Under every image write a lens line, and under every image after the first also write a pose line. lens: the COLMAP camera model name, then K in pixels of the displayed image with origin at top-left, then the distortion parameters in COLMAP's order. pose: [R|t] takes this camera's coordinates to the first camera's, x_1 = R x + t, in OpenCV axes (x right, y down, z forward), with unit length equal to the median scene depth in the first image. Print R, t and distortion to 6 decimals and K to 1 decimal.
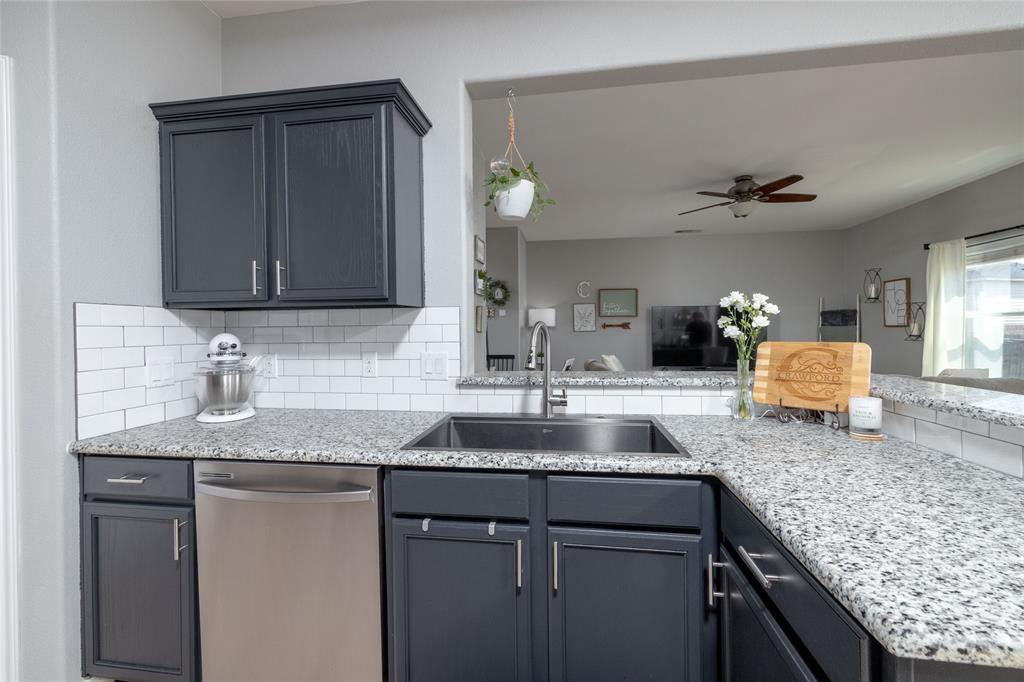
lens RADIAL K [[421.6, 0, 512.5], [0, 421.6, 334.0], [0, 0, 1]] dist [-0.000879, 0.000814]
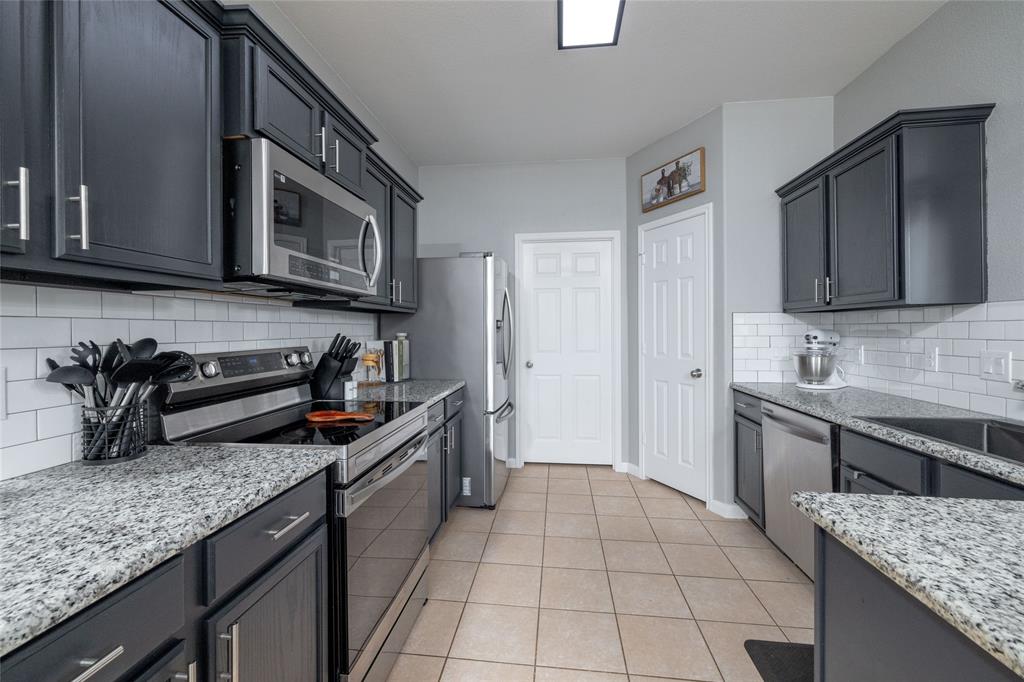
lens RADIAL K [[421.6, 0, 506.0], [0, 421.6, 330.7], [0, 0, 1]] dist [-0.000879, 0.000814]
pose [[0.018546, 0.010837, -0.999769, 0.880714], [-0.001296, 0.999941, 0.010815, -0.009500], [0.999827, 0.001095, 0.018559, -0.100553]]
